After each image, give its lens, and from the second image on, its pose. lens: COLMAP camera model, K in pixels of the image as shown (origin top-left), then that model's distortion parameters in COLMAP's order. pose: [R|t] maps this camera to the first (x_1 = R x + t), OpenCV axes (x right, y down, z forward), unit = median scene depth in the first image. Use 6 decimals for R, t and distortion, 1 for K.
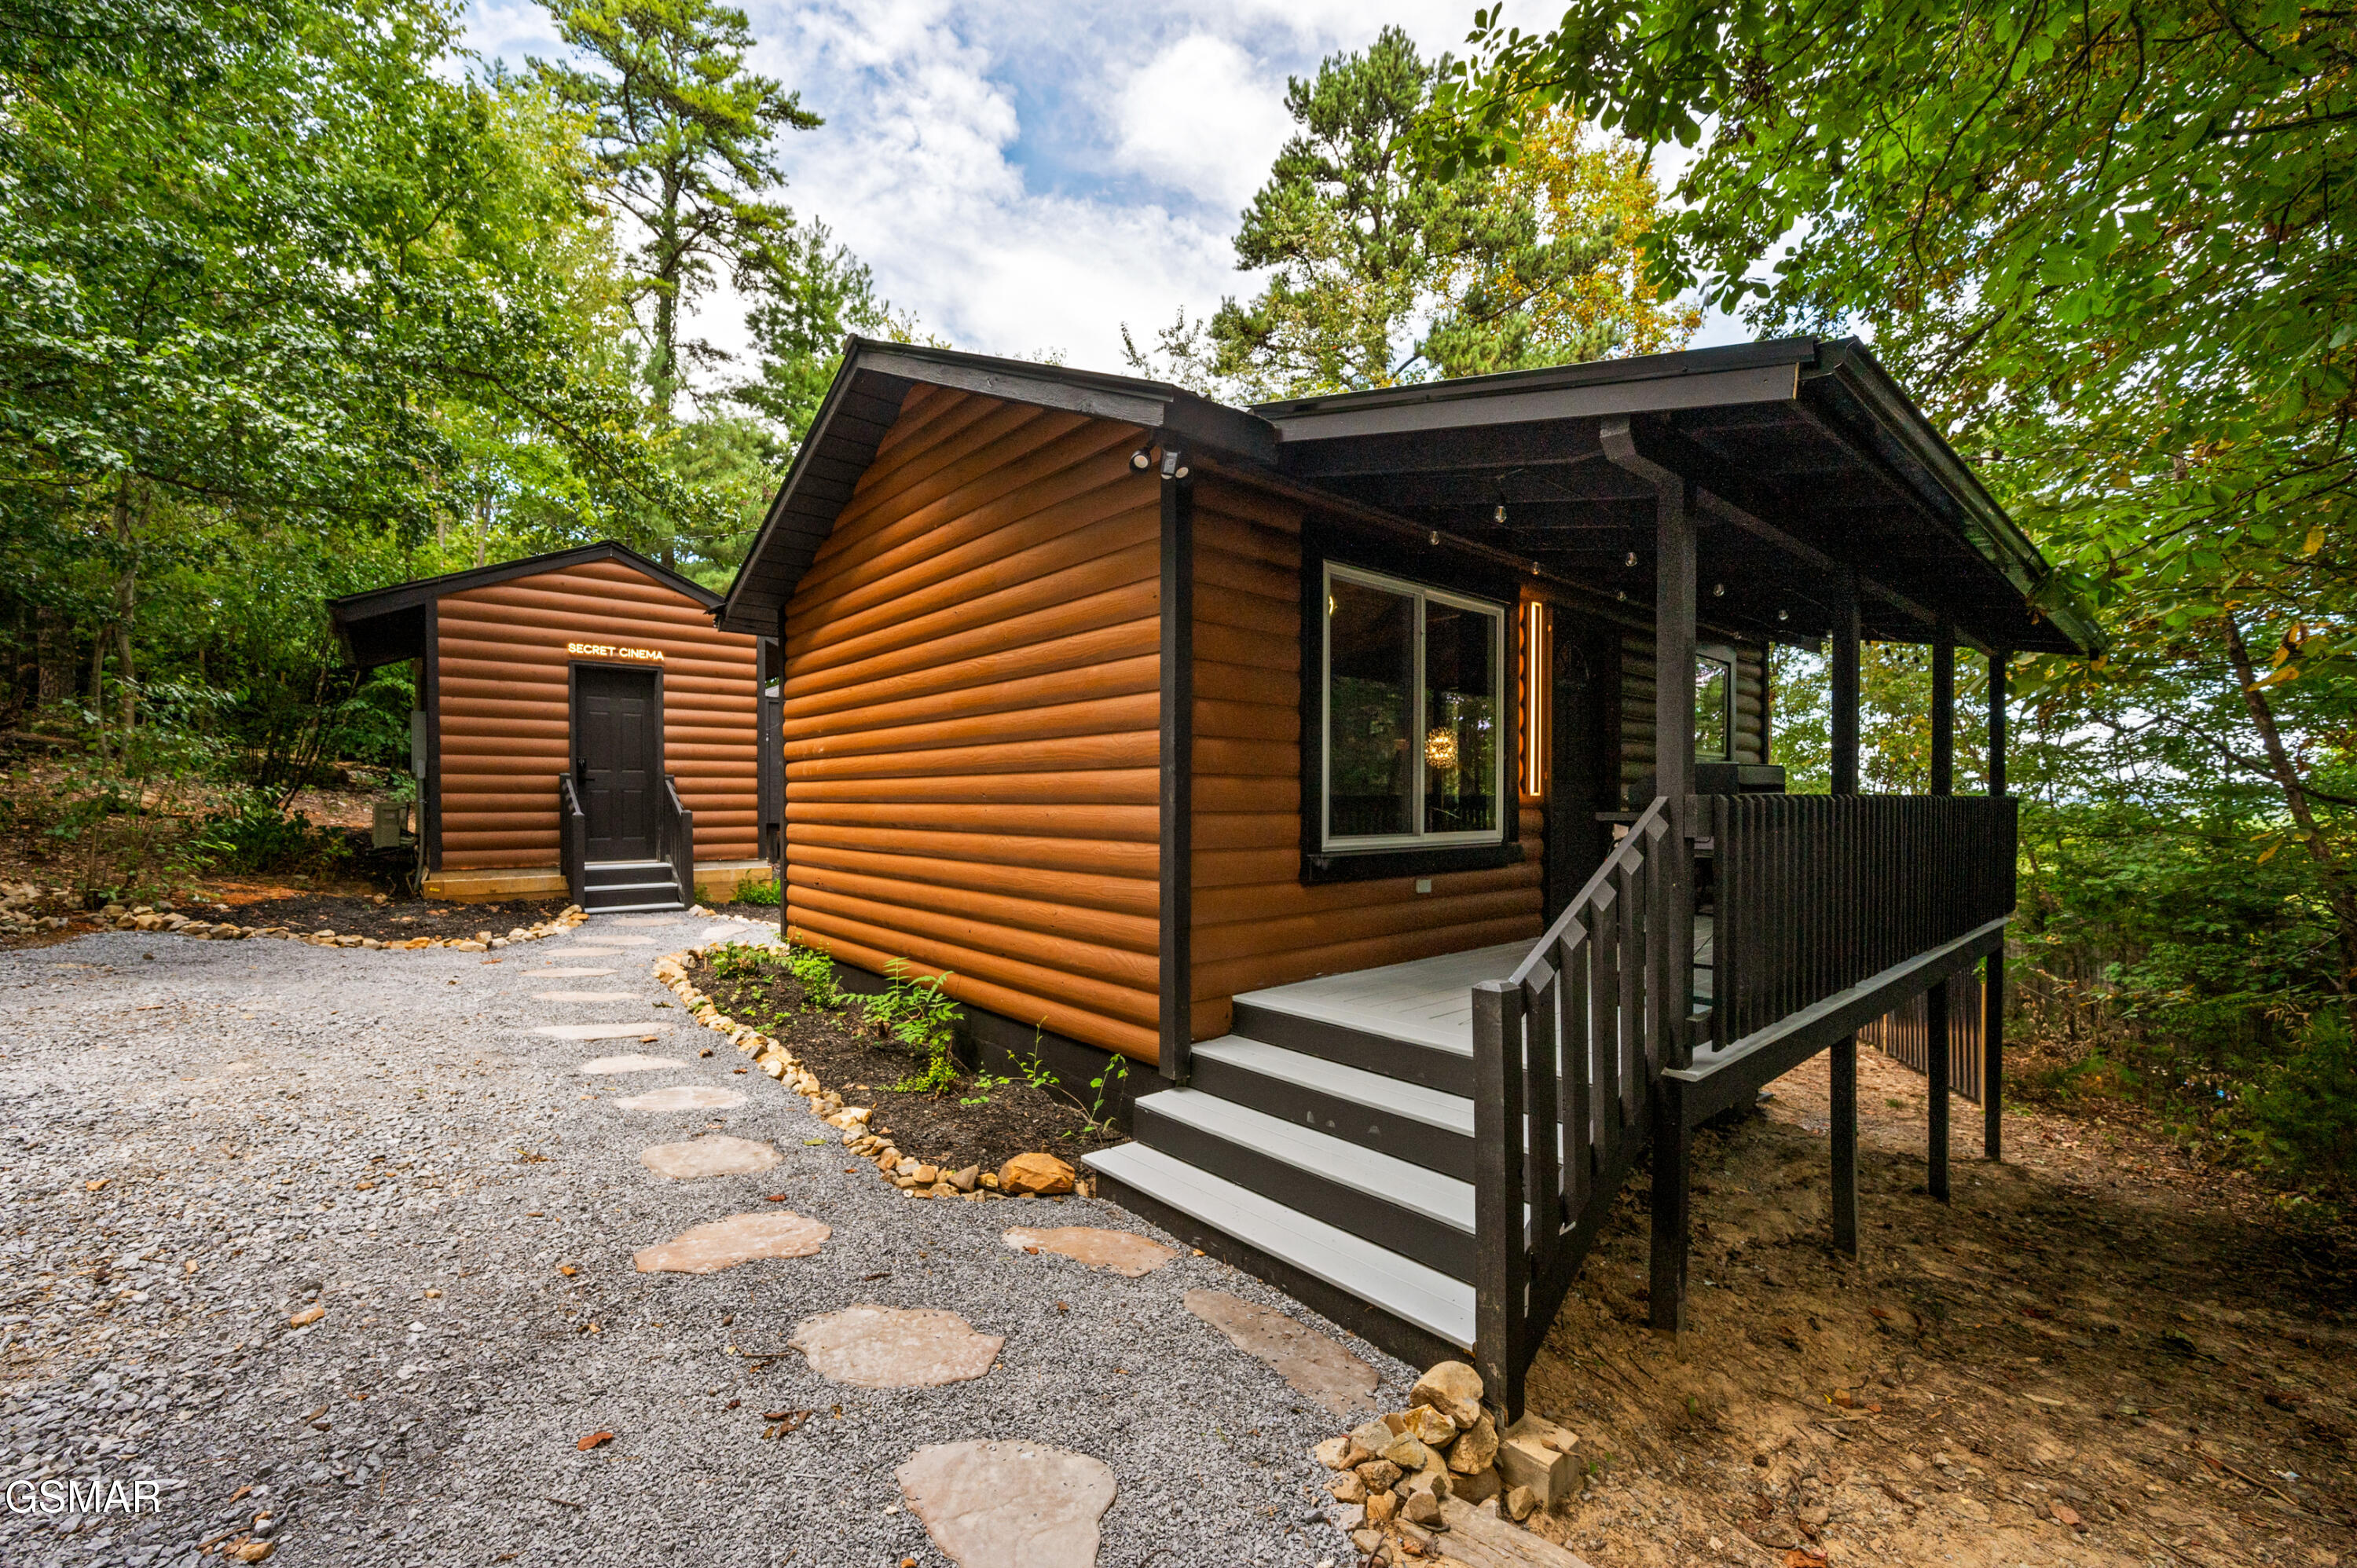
lens RADIAL K [[943.5, 0, 1168.6], [0, 943.5, 806.6], [0, 0, 1]] dist [0.001015, -0.000001]
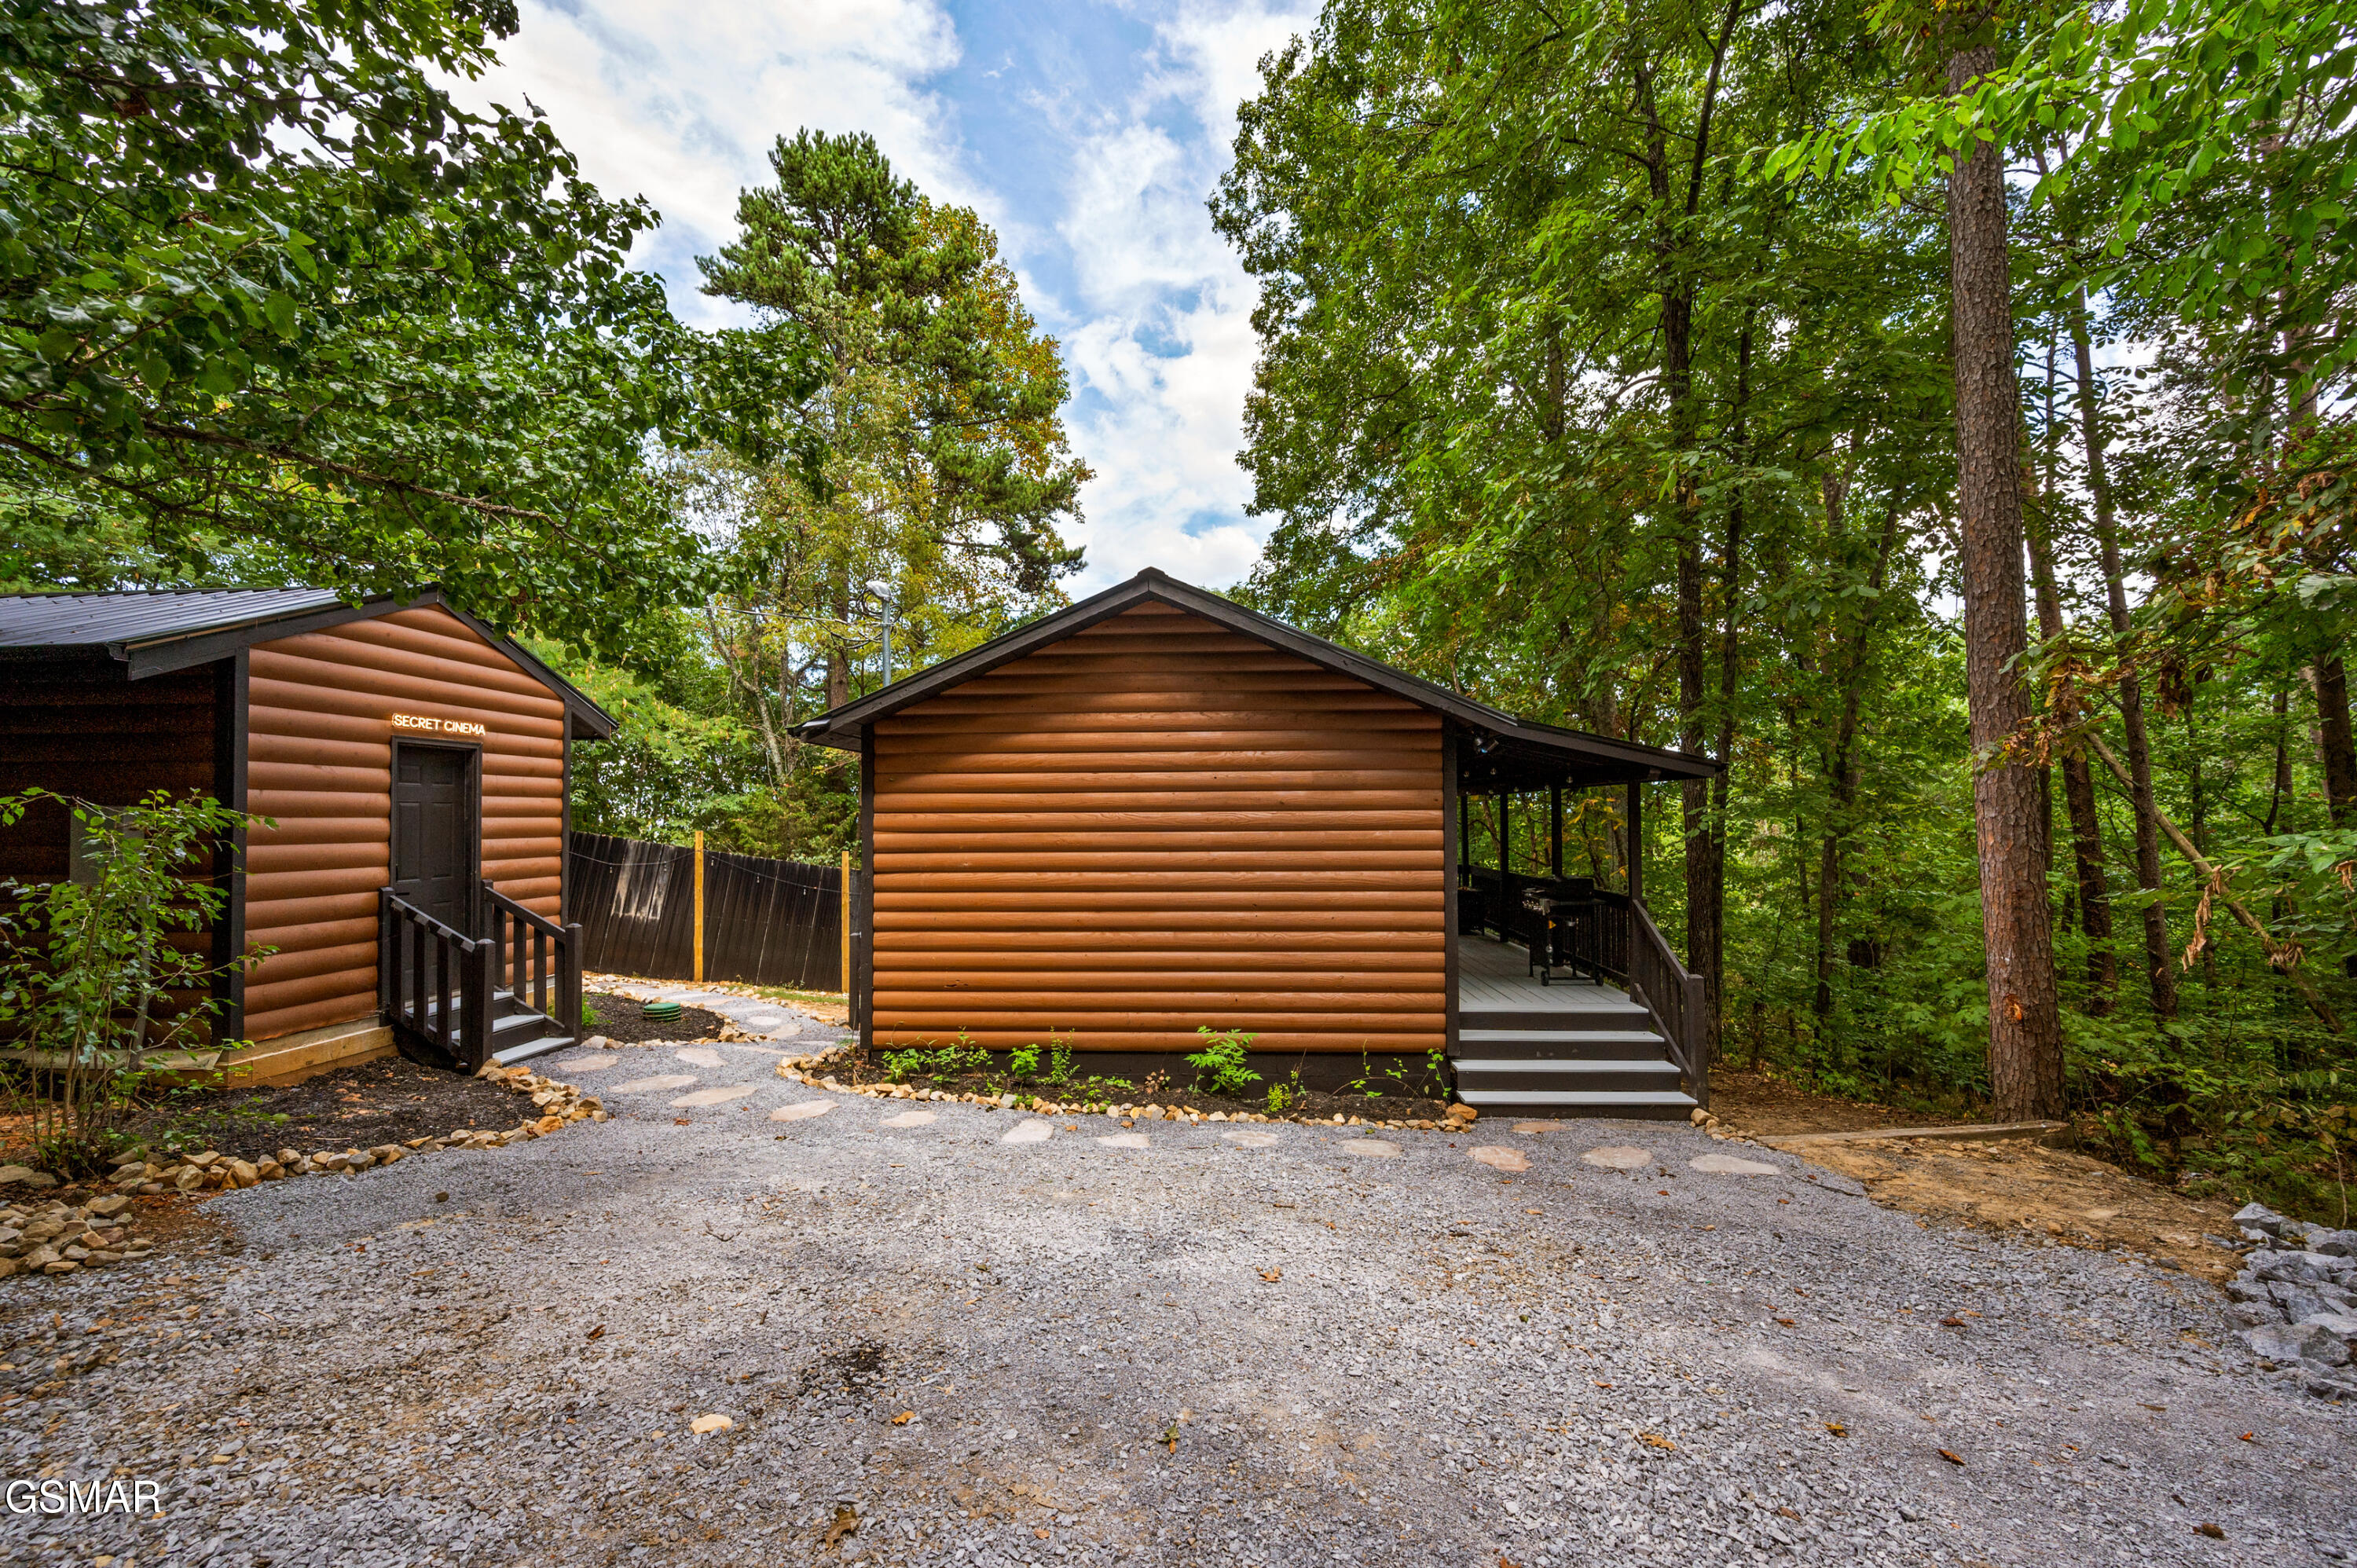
lens RADIAL K [[943.5, 0, 1168.6], [0, 943.5, 806.6], [0, 0, 1]] dist [0.001015, -0.000001]
pose [[0.684252, 0.005001, 0.729229, -0.747723], [0.007548, 0.999874, -0.013940, -0.082951], [-0.729207, 0.015043, 0.684128, 0.038806]]
